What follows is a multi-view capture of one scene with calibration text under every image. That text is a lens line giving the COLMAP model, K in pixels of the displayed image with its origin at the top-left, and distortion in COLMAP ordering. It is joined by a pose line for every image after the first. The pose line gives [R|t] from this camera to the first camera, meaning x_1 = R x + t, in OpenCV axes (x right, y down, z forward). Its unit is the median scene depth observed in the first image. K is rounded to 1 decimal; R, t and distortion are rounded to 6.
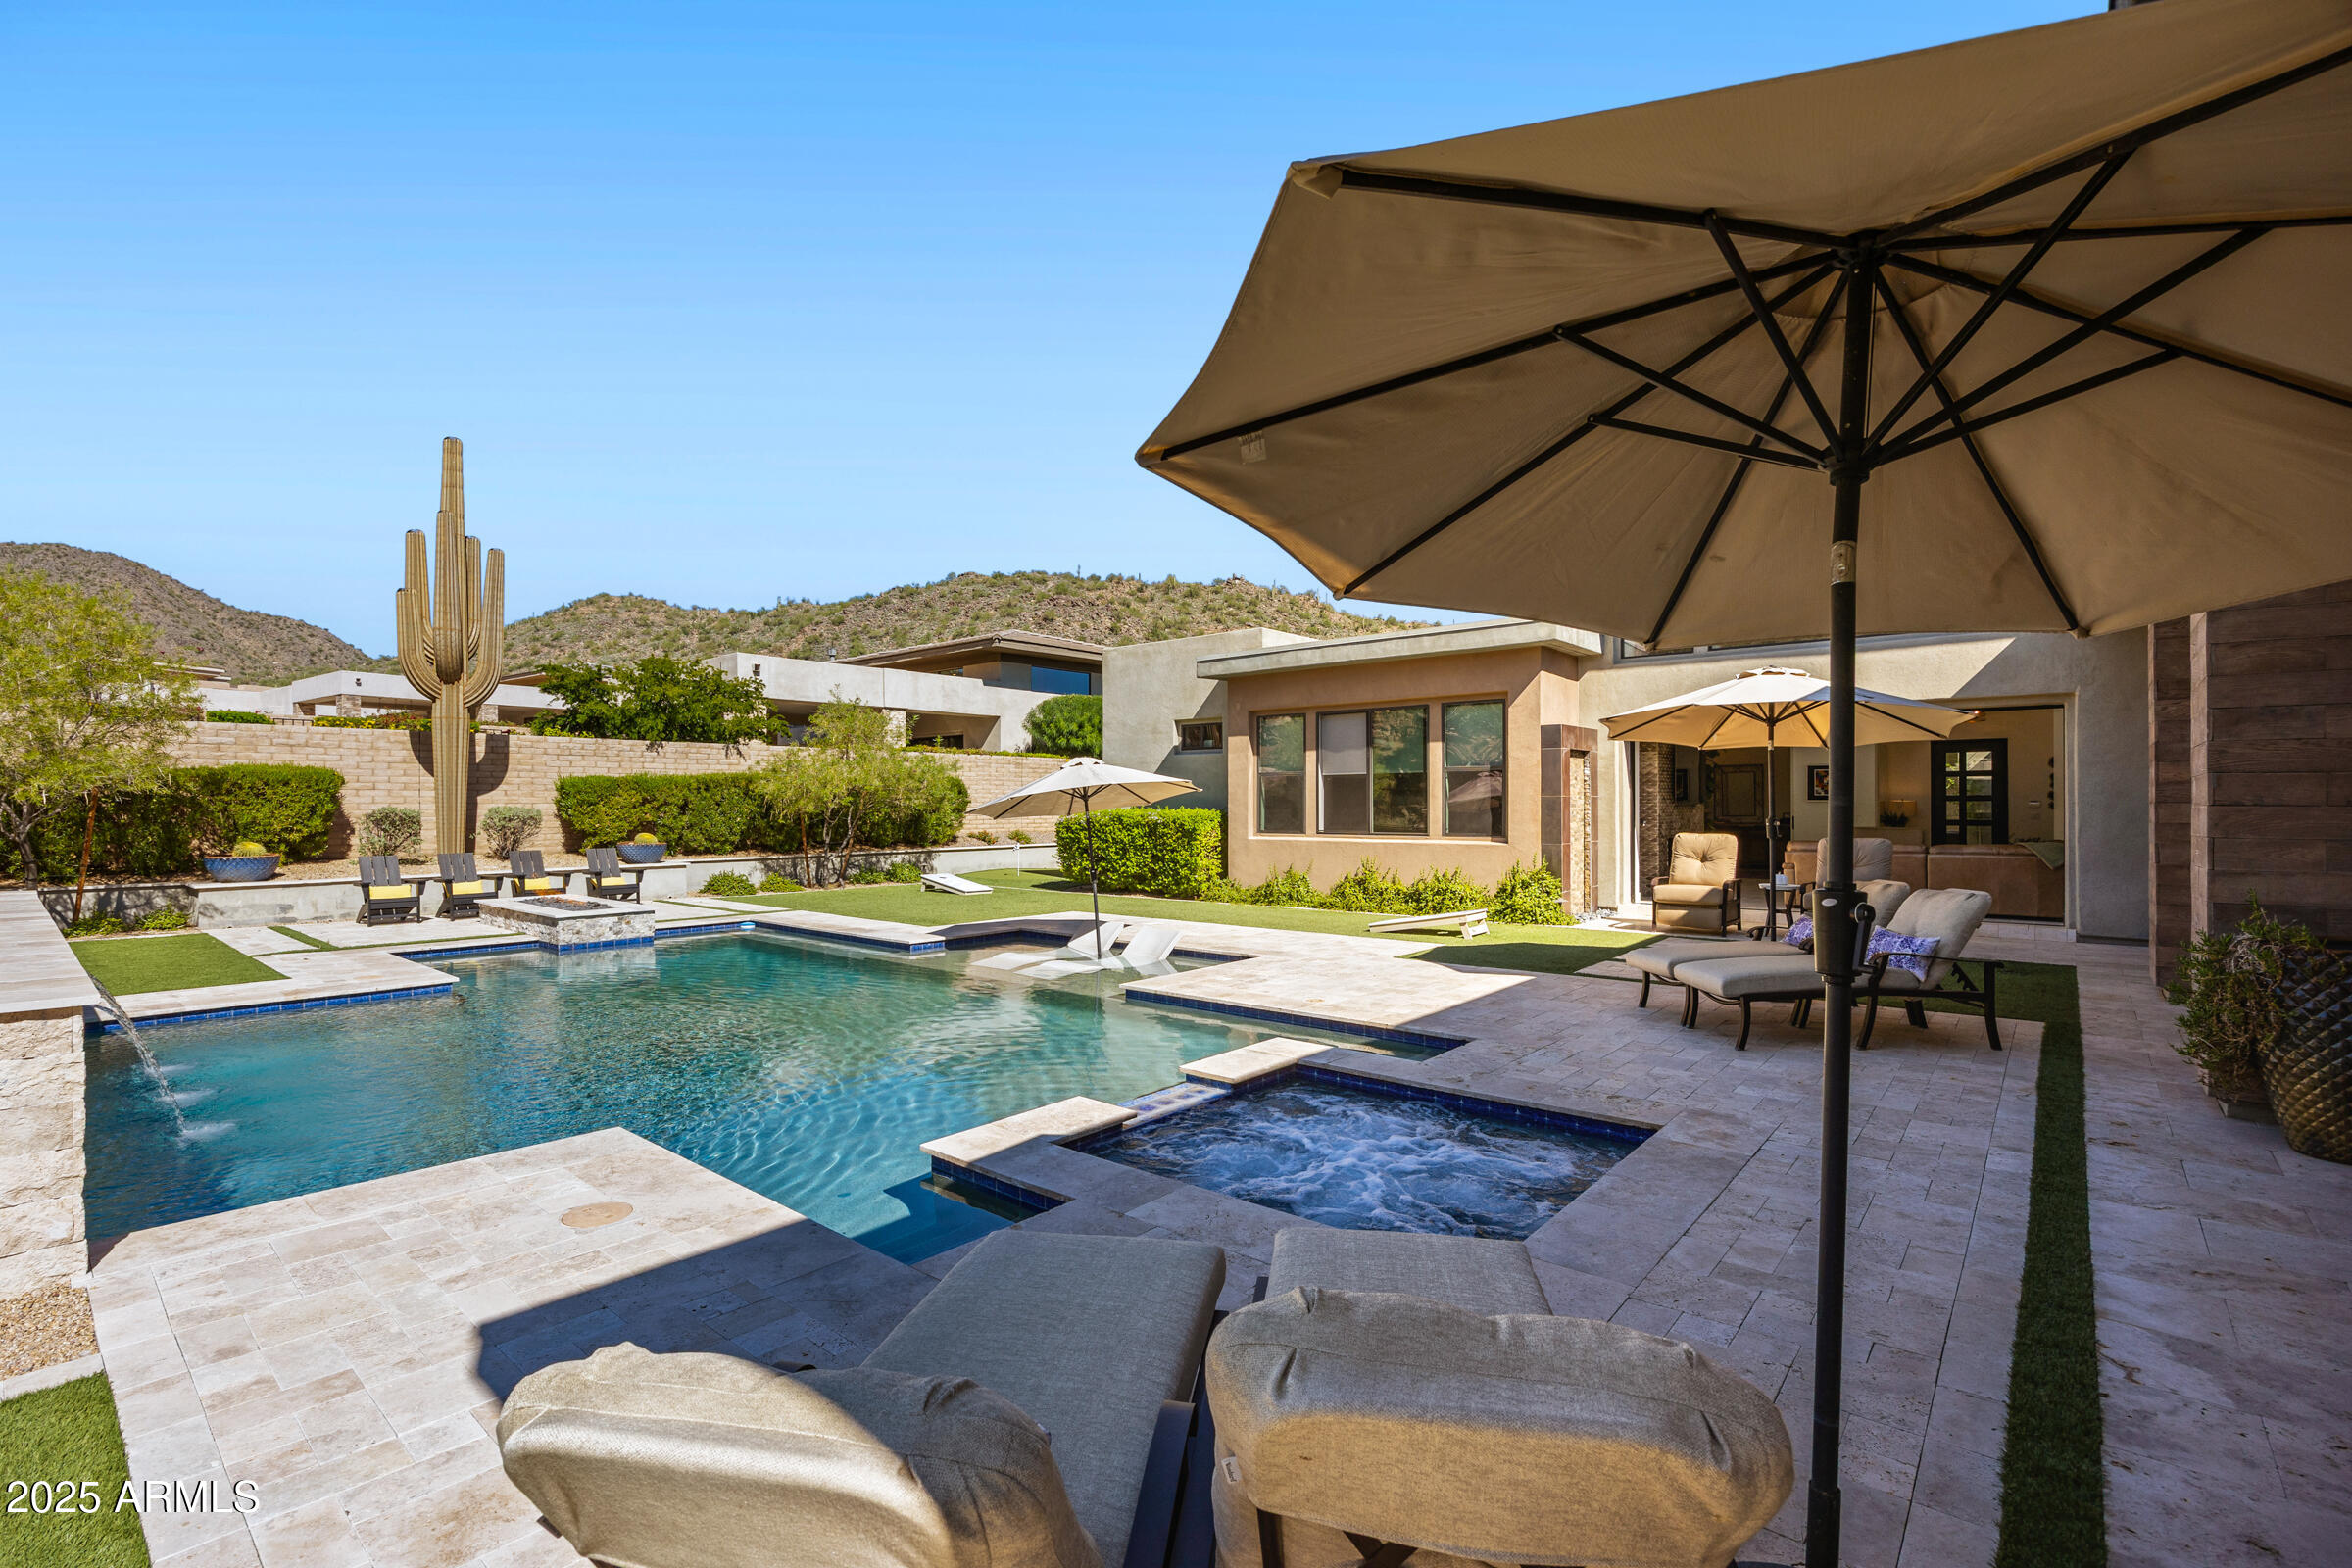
lens RADIAL K [[1052.0, 0, 1117.0], [0, 1052.0, 801.3], [0, 0, 1]] dist [-0.011576, 0.001300]
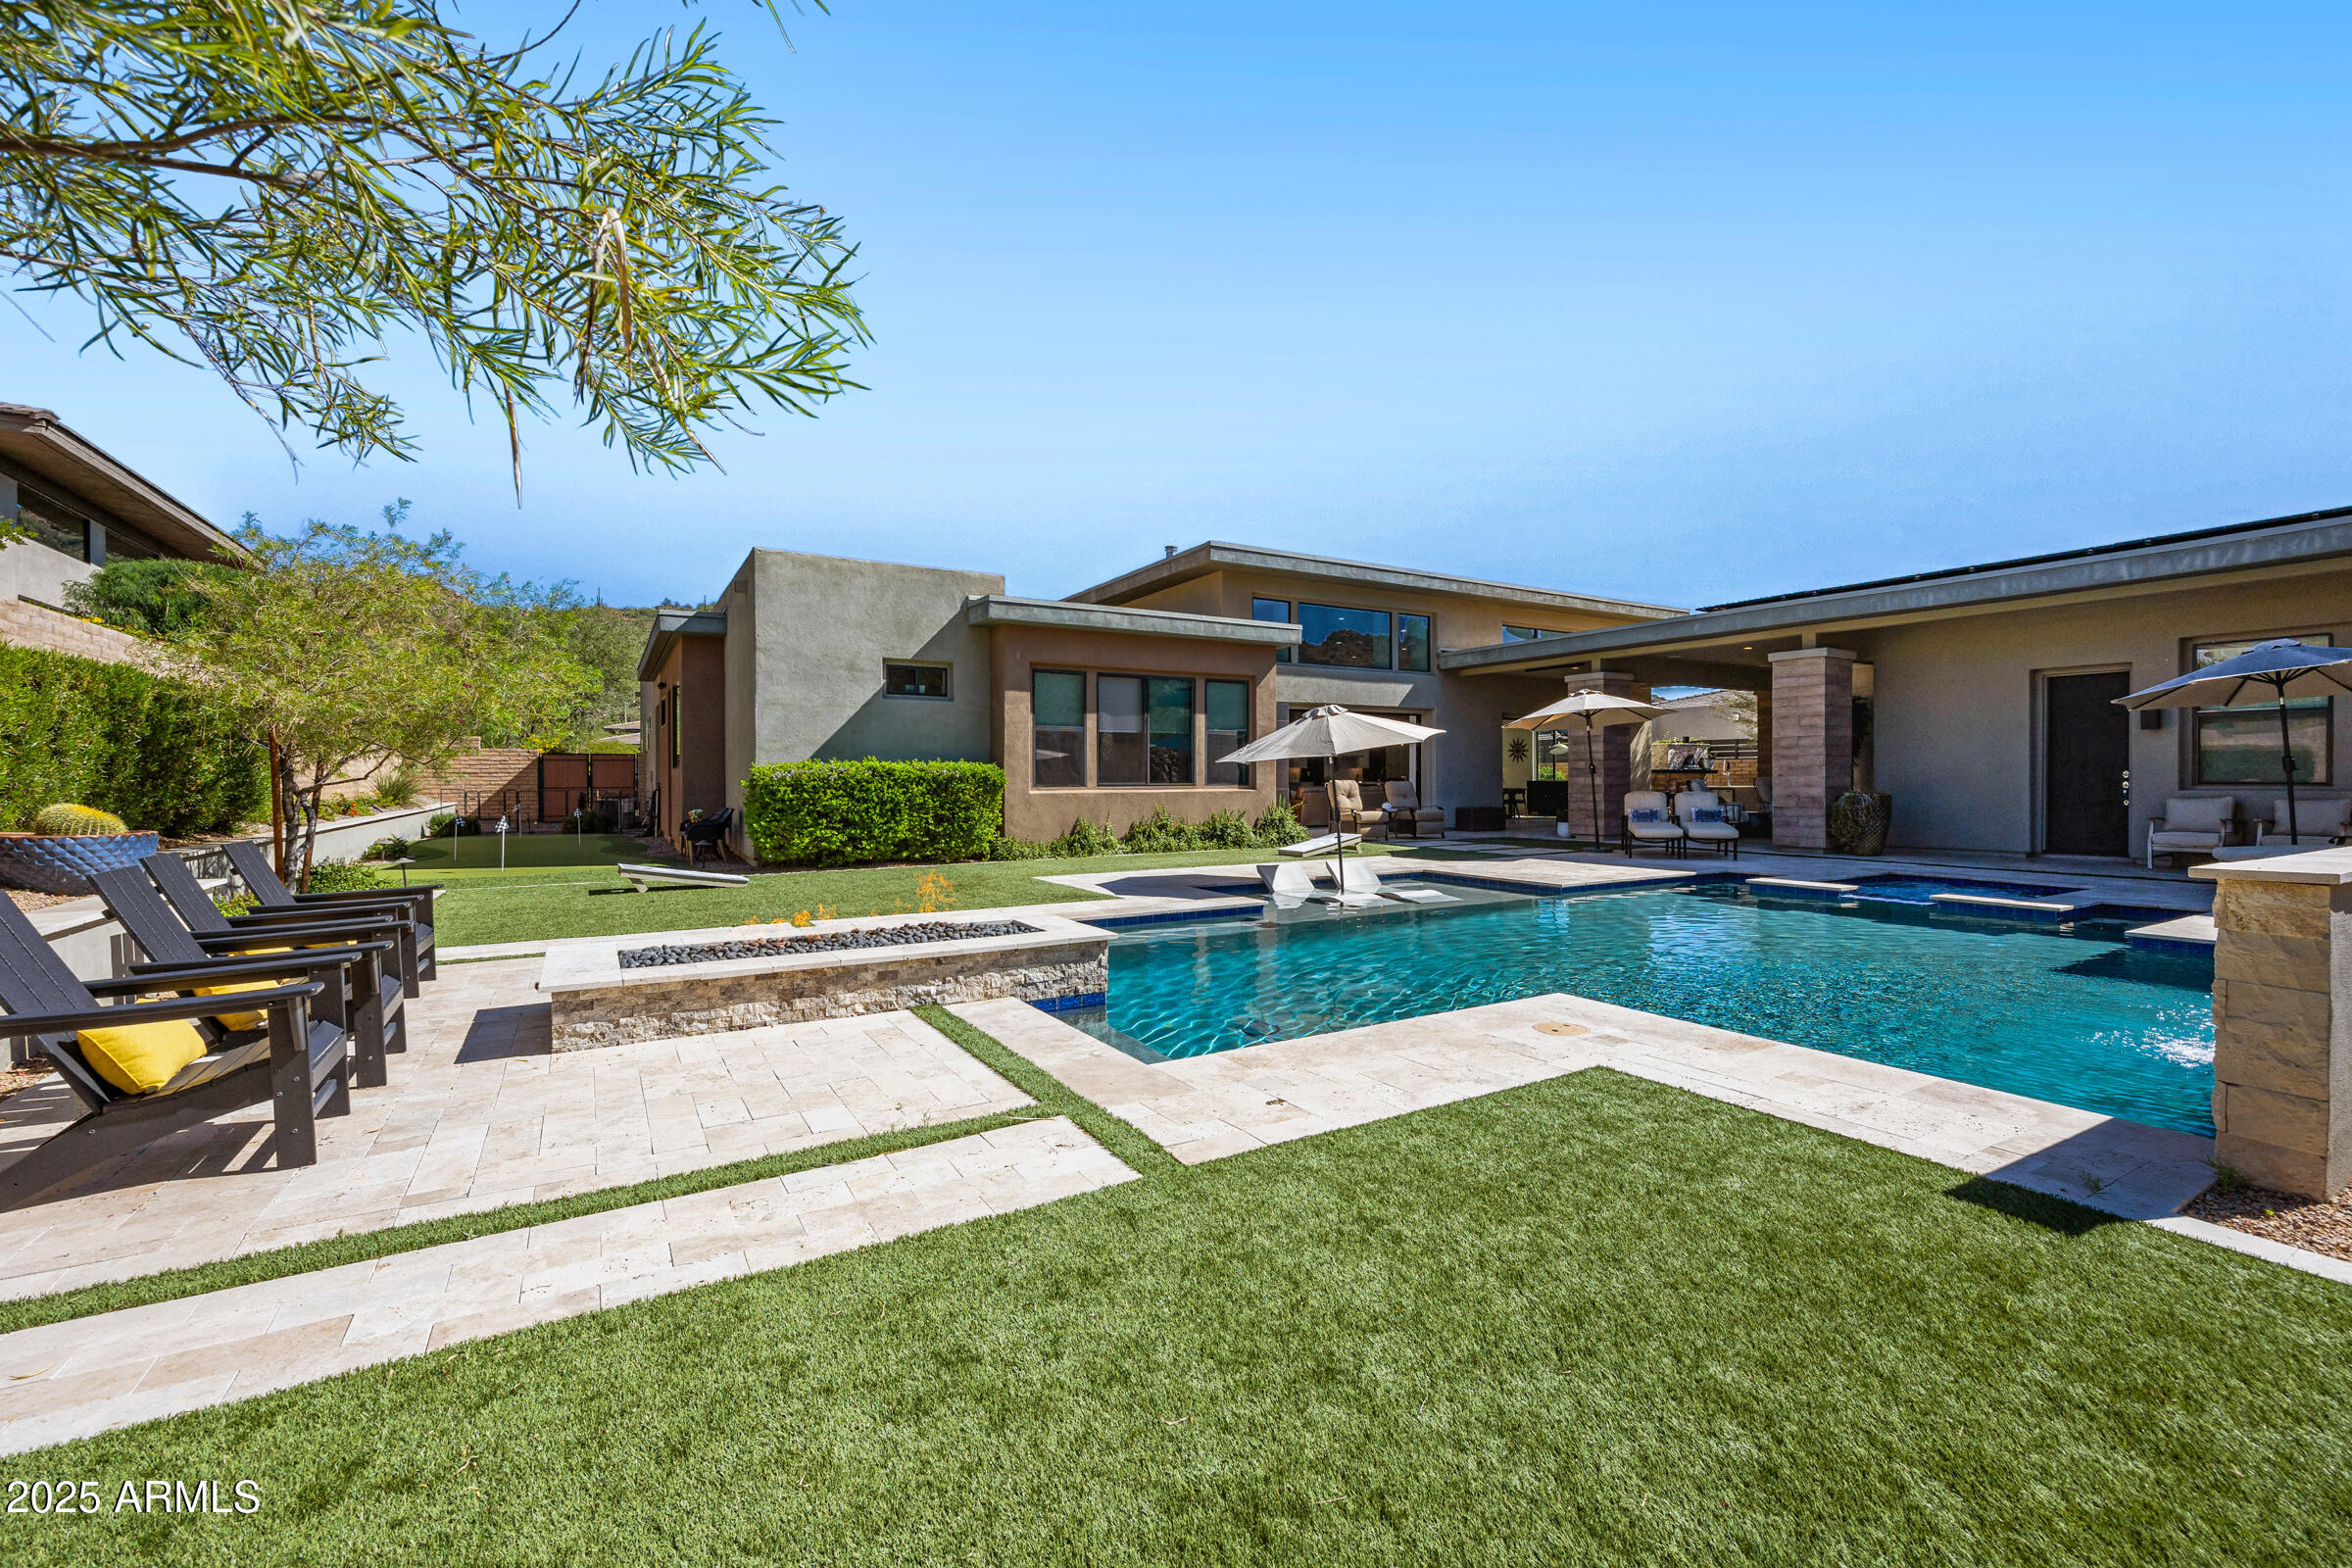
lens RADIAL K [[986.4, 0, 1229.4], [0, 986.4, 790.5], [0, 0, 1]] dist [0.015142, -0.000243]
pose [[0.258376, -0.014613, 0.965934, -0.670957], [-0.000753, 0.999882, 0.015328, 0.017967], [-0.966044, -0.004688, 0.258334, 0.549617]]
